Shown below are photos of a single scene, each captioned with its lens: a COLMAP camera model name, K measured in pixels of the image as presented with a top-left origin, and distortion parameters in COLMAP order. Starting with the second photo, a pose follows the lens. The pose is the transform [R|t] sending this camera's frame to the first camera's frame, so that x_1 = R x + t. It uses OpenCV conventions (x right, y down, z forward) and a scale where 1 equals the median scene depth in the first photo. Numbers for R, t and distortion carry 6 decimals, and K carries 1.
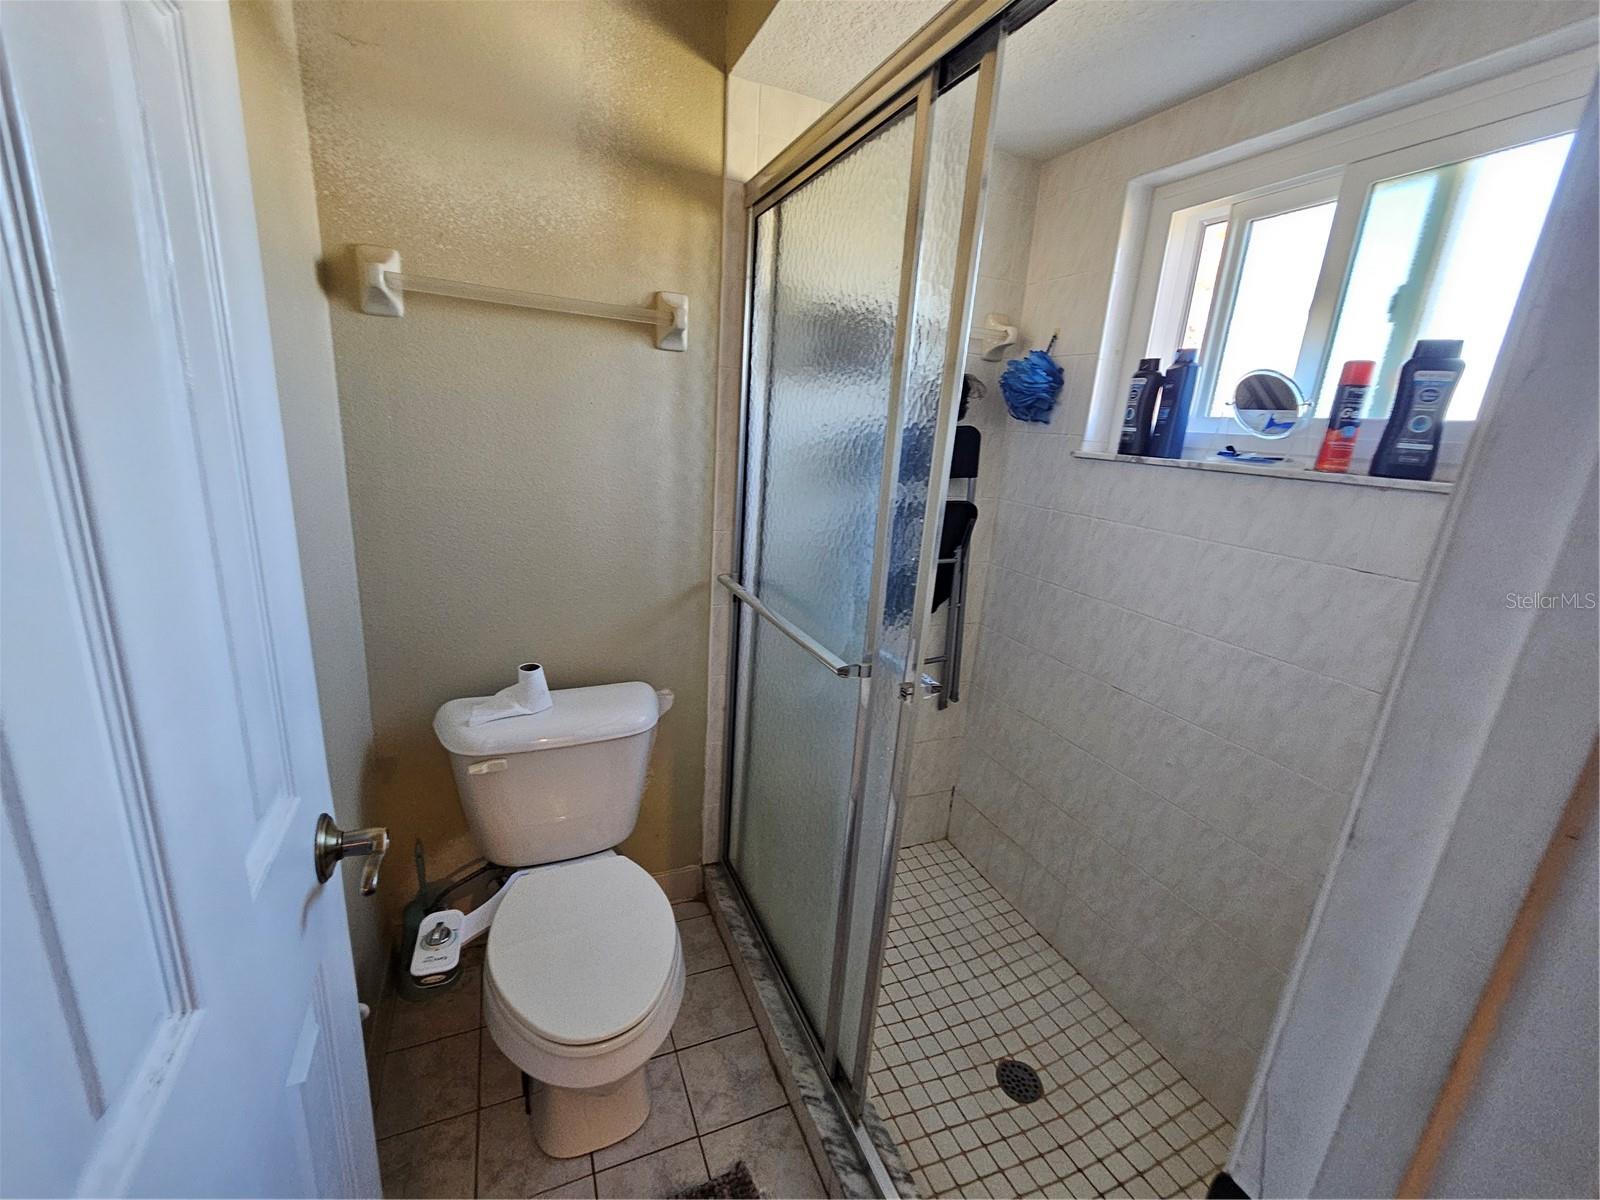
lens RADIAL K [[657.9, 0, 803.0], [0, 657.9, 604.1], [0, 0, 1]] dist [-0.001069, 0.000467]
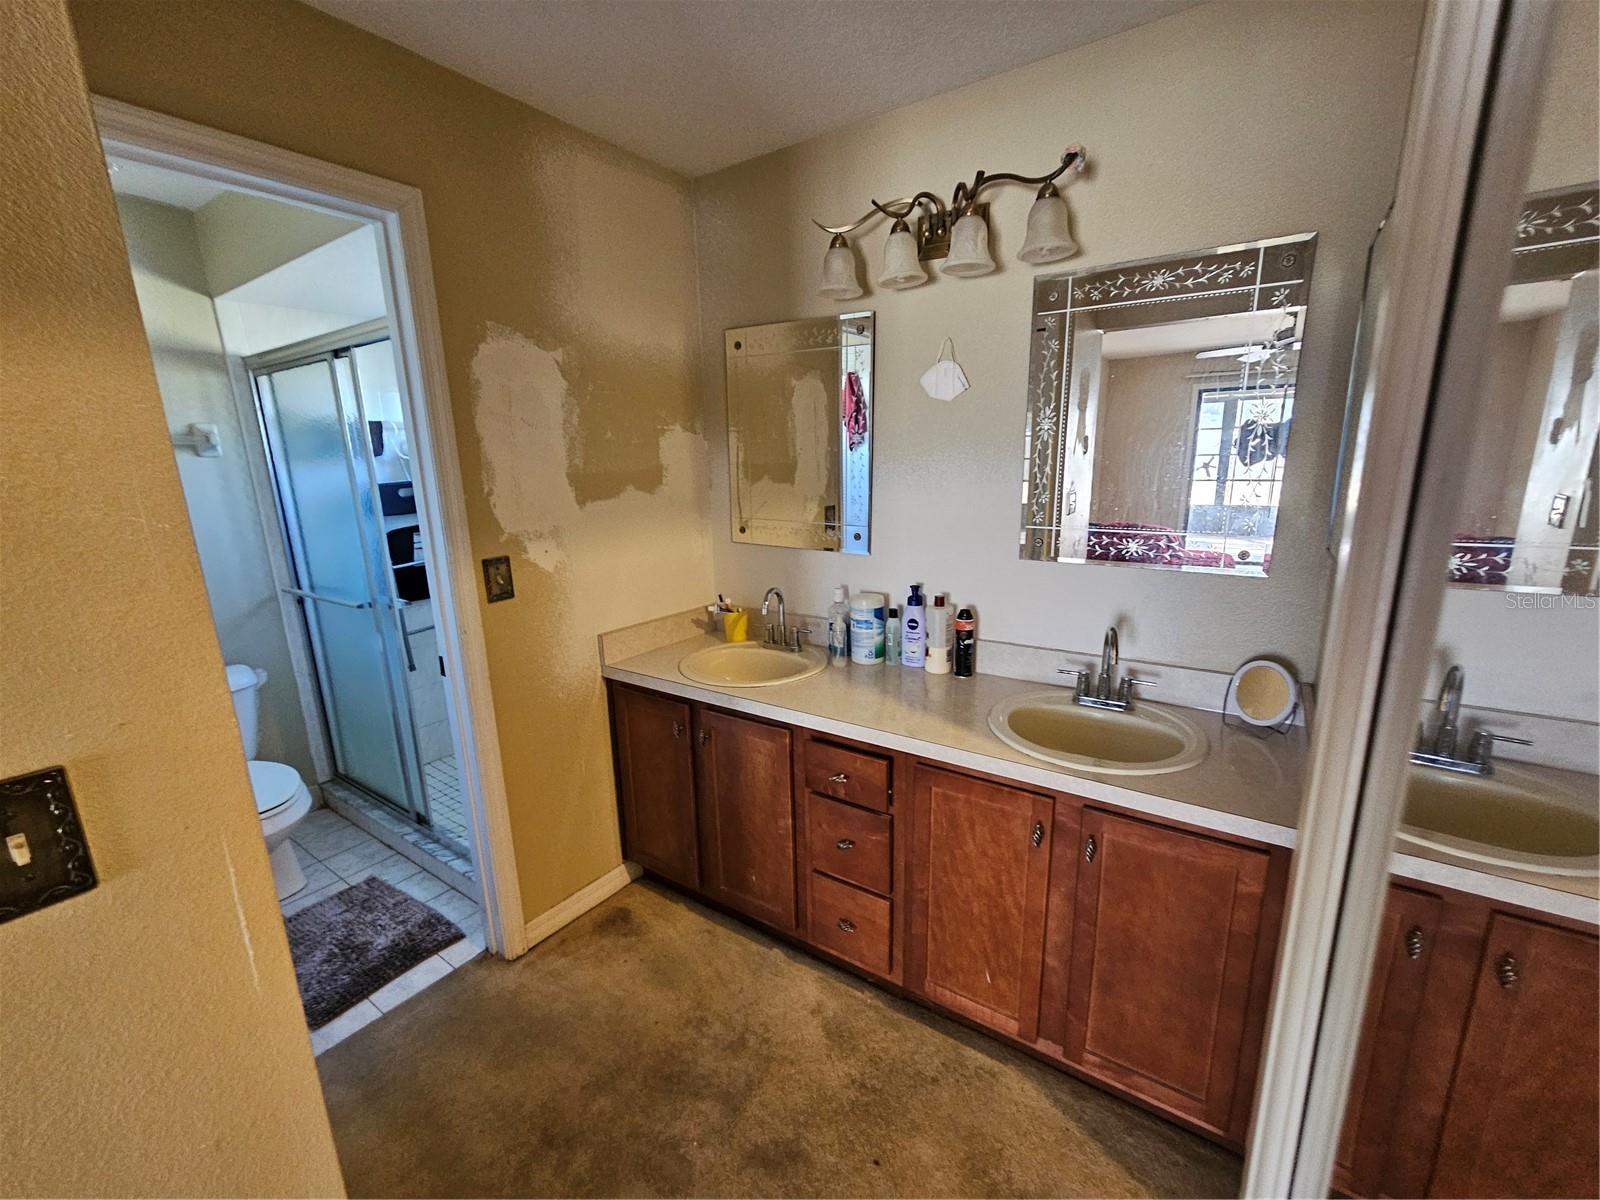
lens RADIAL K [[657.9, 0, 799.9], [0, 657.9, 604.5], [0, 0, 1]] dist [-0.001069, 0.000467]
pose [[0.843725, -0.212511, 0.492916, 0.150225], [0.224278, 0.973861, 0.035965, 0.238083], [-0.487675, 0.080205, 0.869333, -1.093586]]
